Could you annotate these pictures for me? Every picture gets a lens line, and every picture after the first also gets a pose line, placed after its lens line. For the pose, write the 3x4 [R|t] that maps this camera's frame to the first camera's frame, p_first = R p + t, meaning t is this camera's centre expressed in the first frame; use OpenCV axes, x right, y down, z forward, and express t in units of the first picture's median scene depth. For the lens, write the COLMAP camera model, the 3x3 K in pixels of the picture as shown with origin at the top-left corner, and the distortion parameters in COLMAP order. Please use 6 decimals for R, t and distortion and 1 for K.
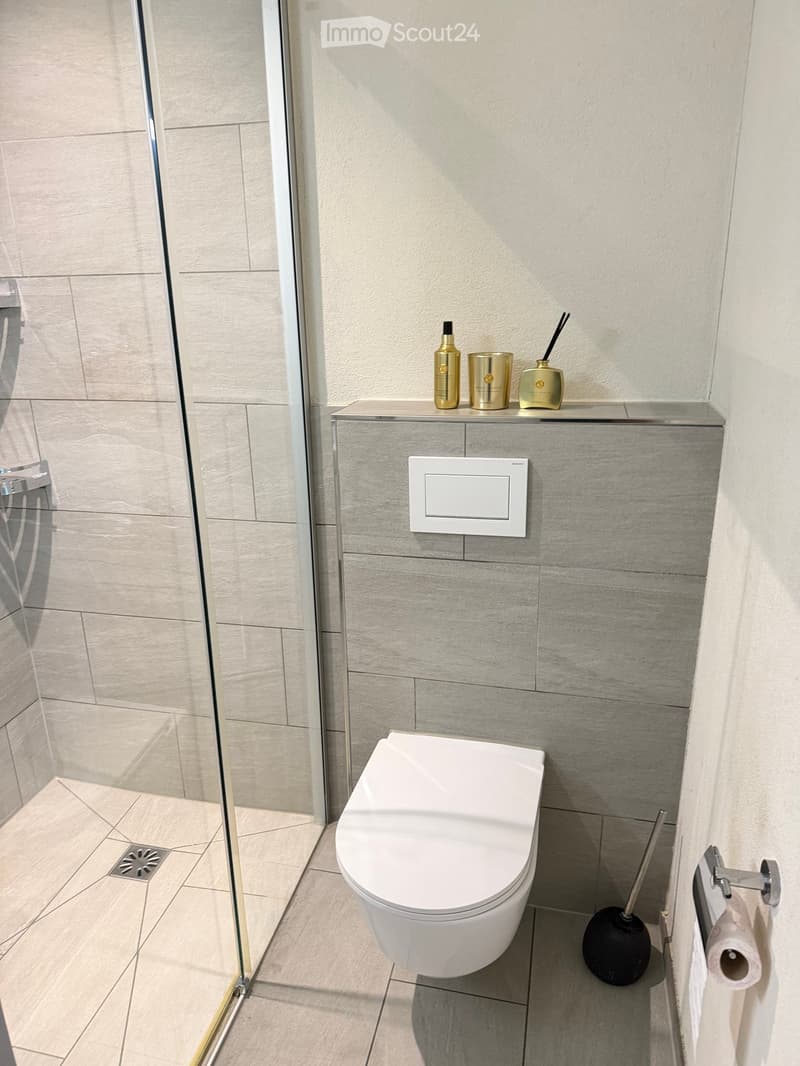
lens RADIAL K [[757.9, 0, 388.0], [0, 757.9, 535.2], [0, 0, 1]] dist [-0.001235, -0.003493]
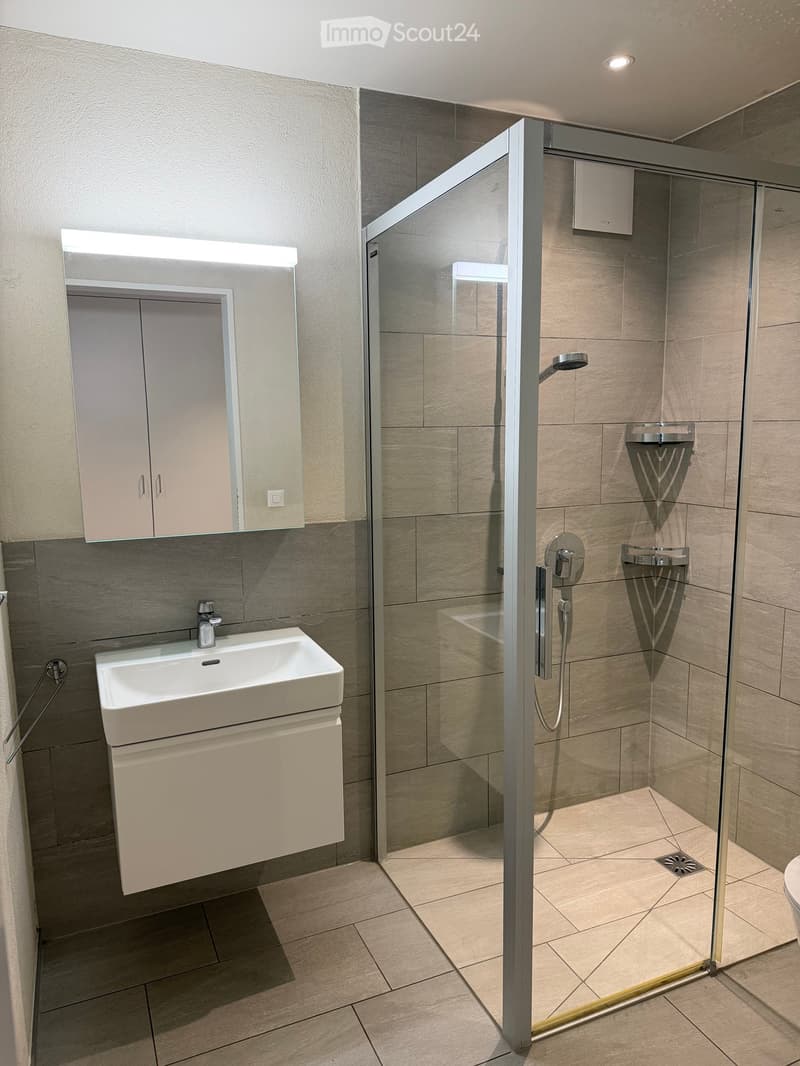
lens RADIAL K [[755.1, 0, 400.2], [0, 755.1, 530.9], [0, 0, 1]] dist [0.050156, -0.057920]
pose [[0.602164, 0.126260, -0.788326, 0.323497], [-0.260130, 0.964561, -0.044215, 0.071216], [0.754805, 0.231692, 0.613668, -0.264420]]
